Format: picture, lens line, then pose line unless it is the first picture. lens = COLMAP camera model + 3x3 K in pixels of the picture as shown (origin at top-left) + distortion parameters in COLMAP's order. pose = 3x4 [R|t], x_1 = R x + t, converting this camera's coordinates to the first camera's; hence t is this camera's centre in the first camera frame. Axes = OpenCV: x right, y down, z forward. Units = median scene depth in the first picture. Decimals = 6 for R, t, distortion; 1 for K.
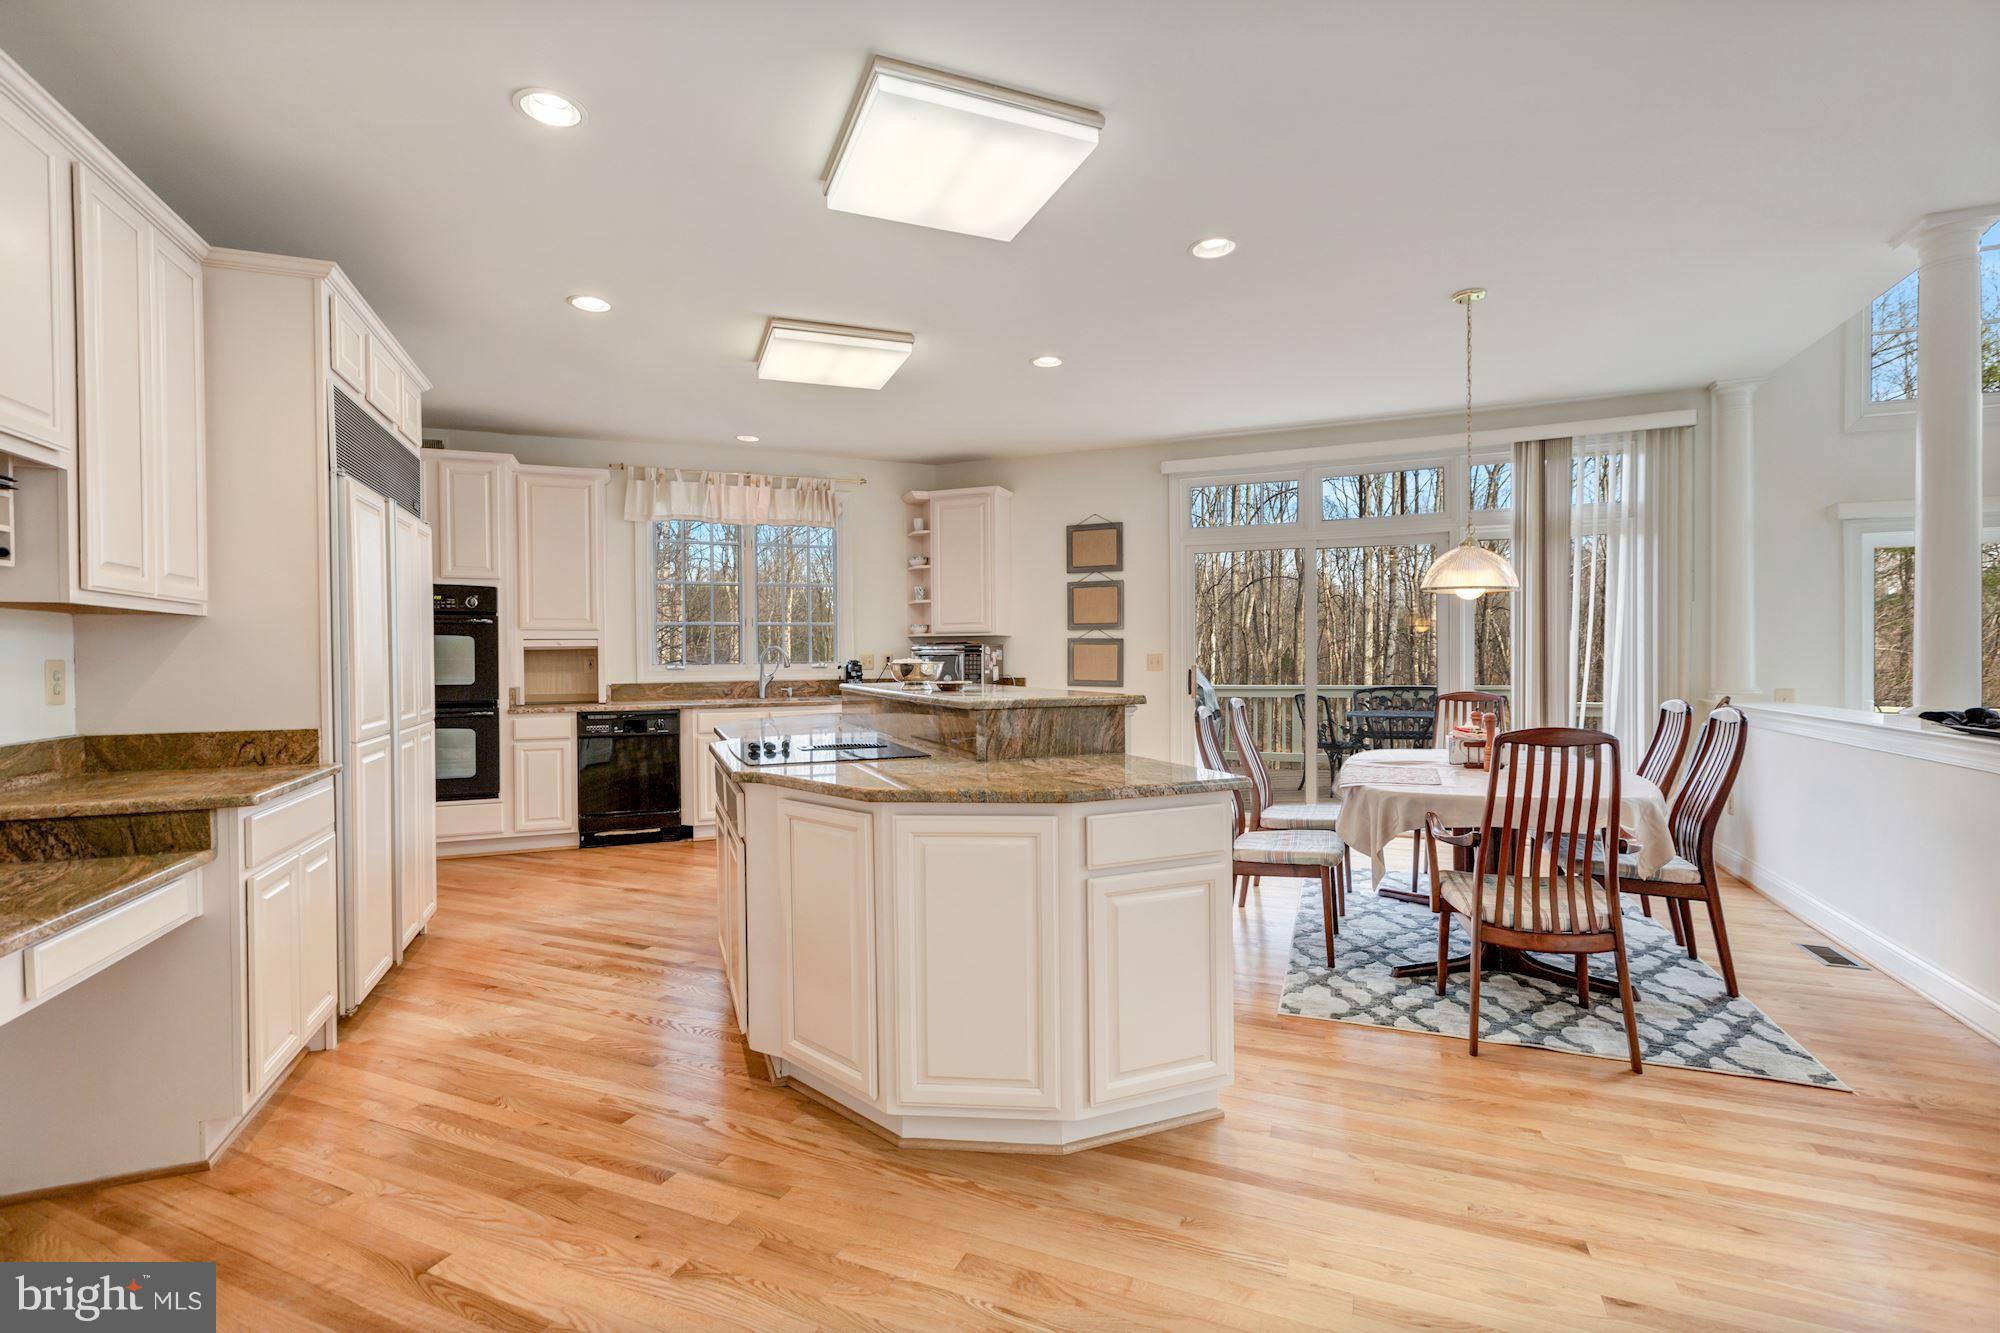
lens RADIAL K [[867.8, 0, 1005.2], [0, 867.8, 664.7], [0, 0, 1]] dist [-0.000454, 0.000037]
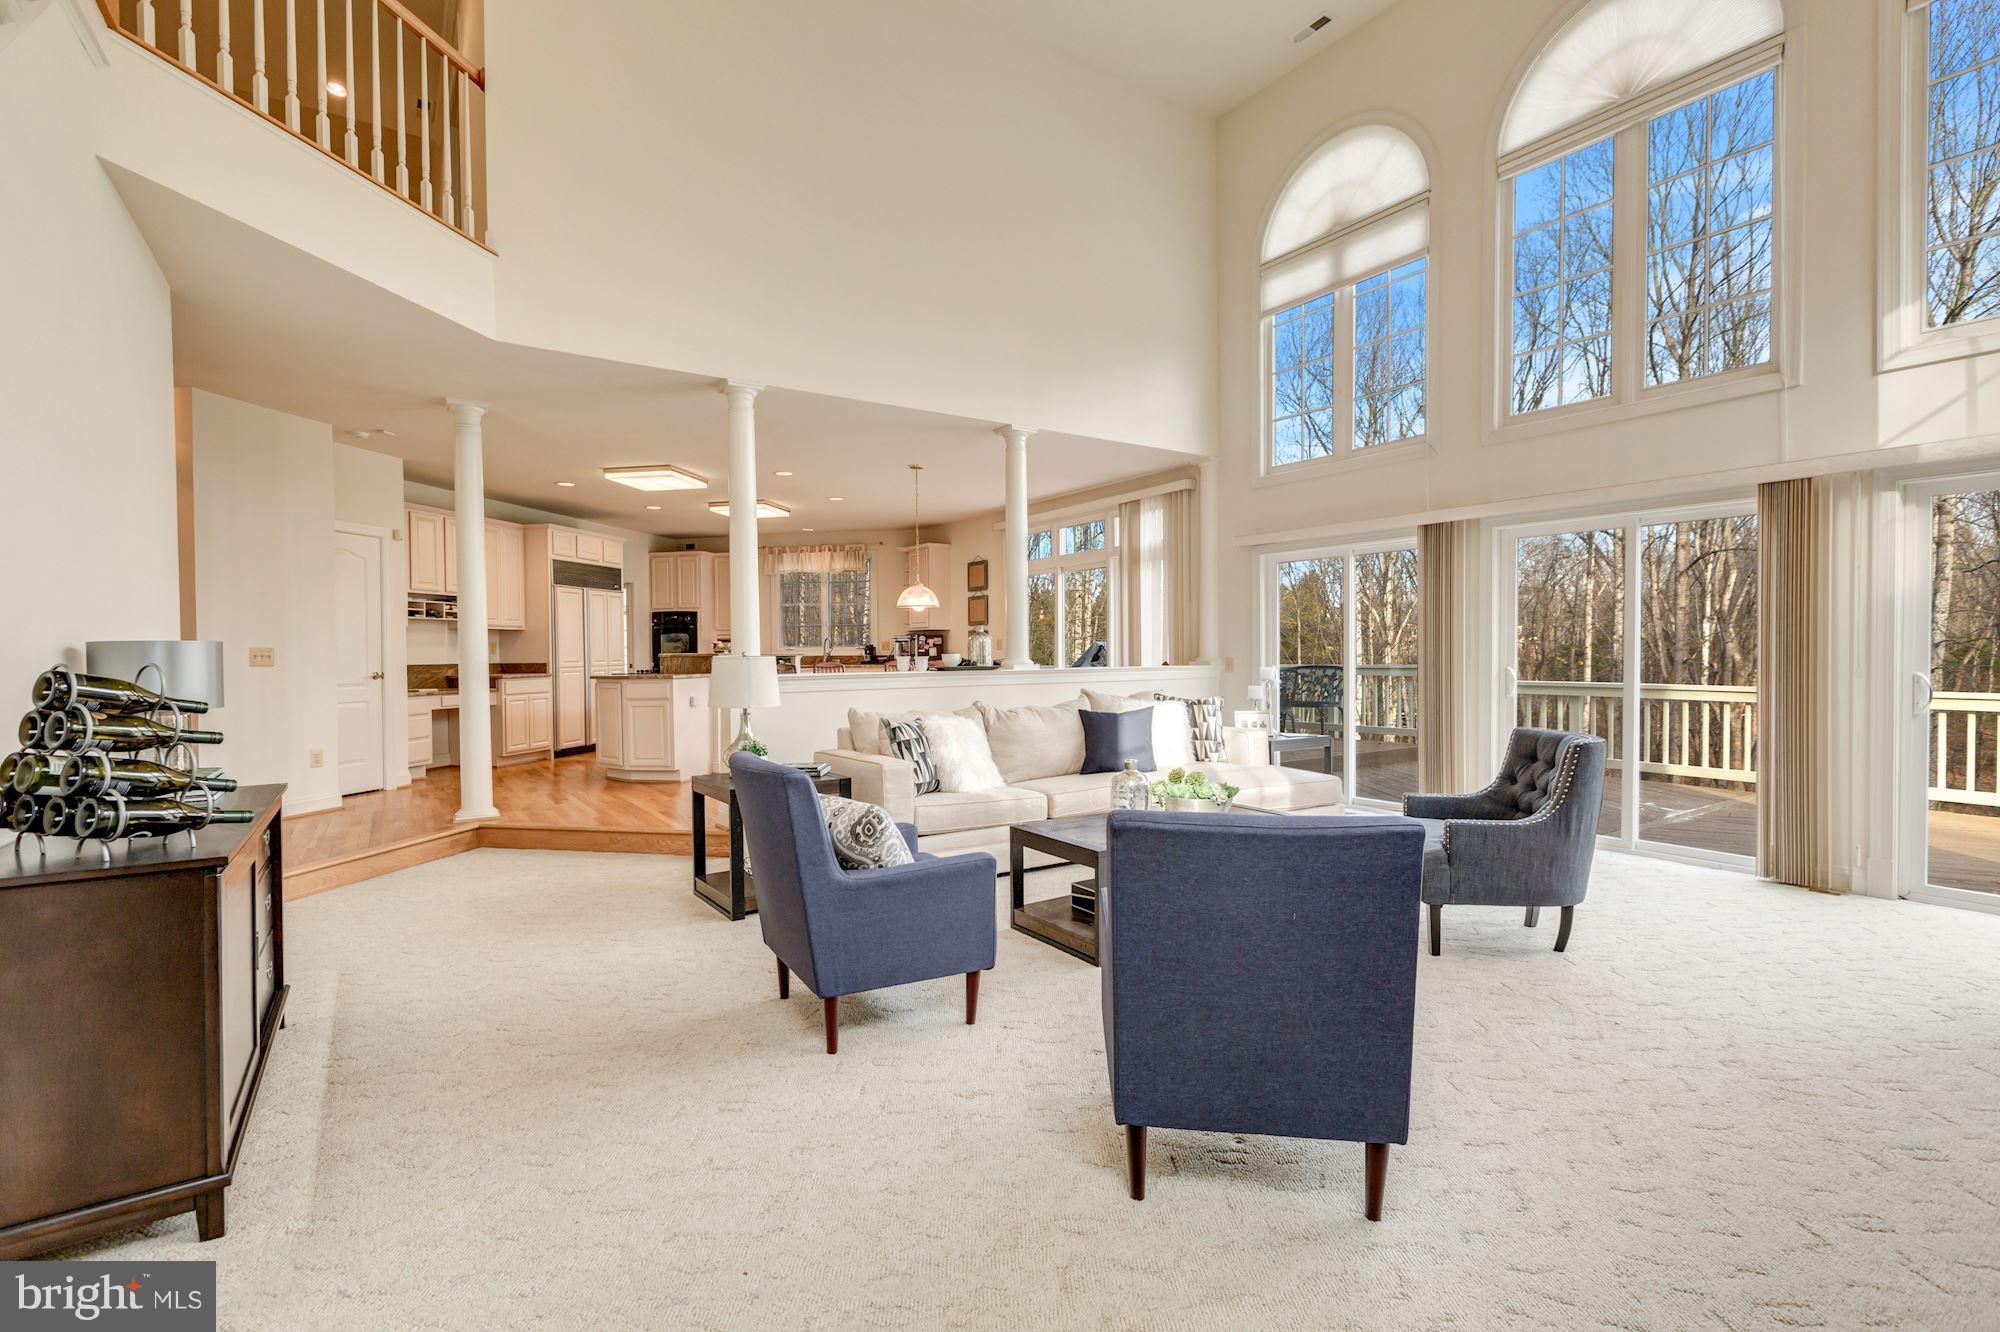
lens RADIAL K [[919.6, 0, 1000.0], [0, 919.6, 666.0], [0, 0, 1]] dist [-0.000428, -0.000010]
pose [[0.829118, 0.008115, -0.559015, 1.129905], [-0.004191, 0.999957, 0.008300, 0.020883], [0.559059, -0.004539, 0.829116, -0.420337]]
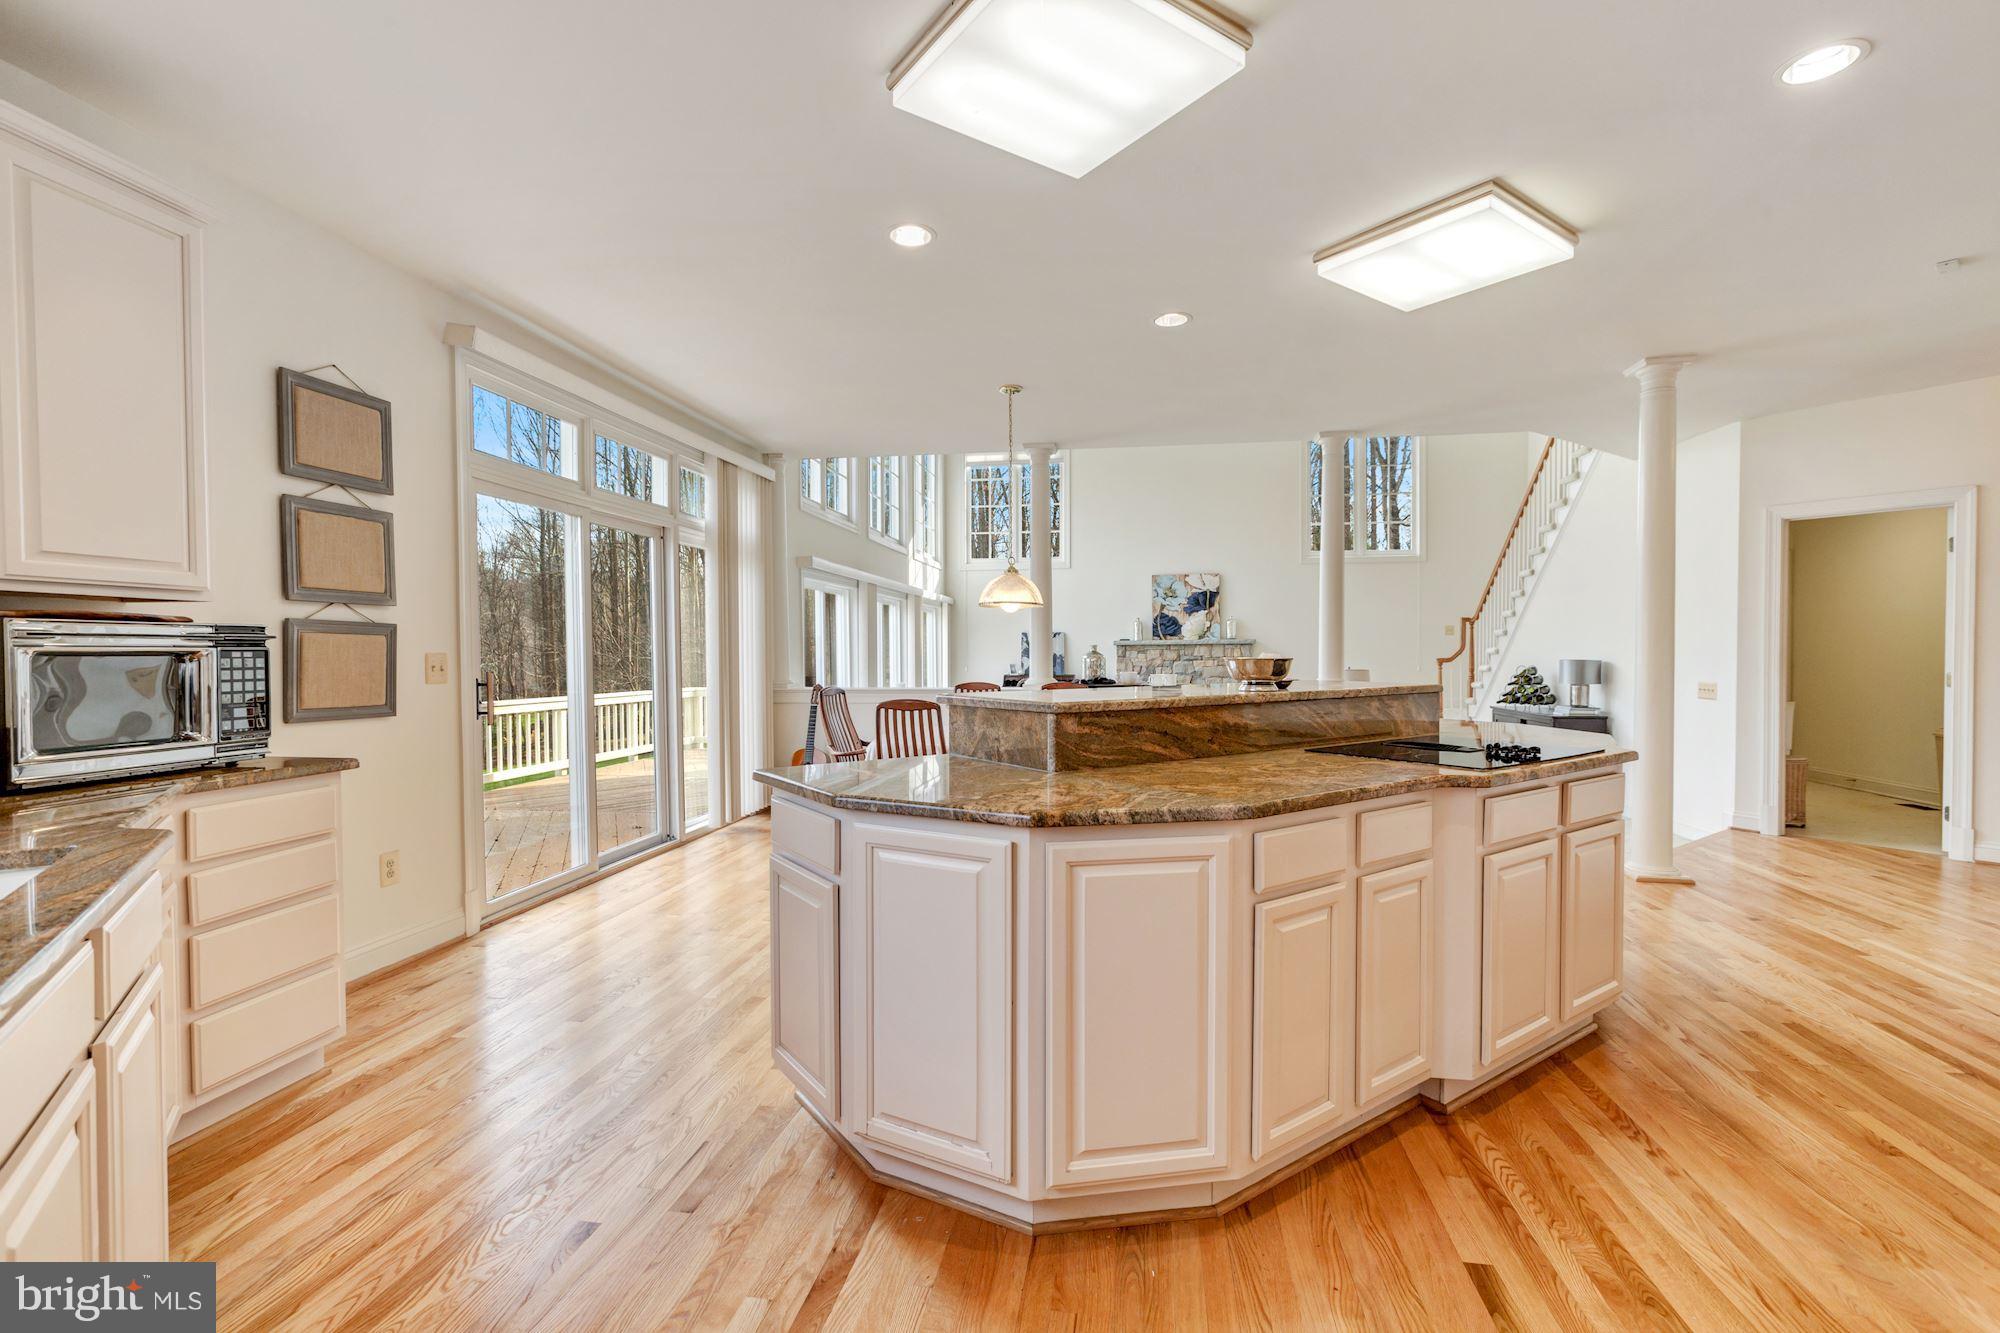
lens RADIAL K [[867.8, 0, 1005.2], [0, 867.8, 664.7], [0, 0, 1]] dist [-0.000454, 0.000037]
pose [[-0.208909, -0.006634, 0.977913, -0.459522], [0.018598, 0.999769, 0.010755, -0.004602], [-0.977758, 0.020434, -0.208737, 0.754443]]
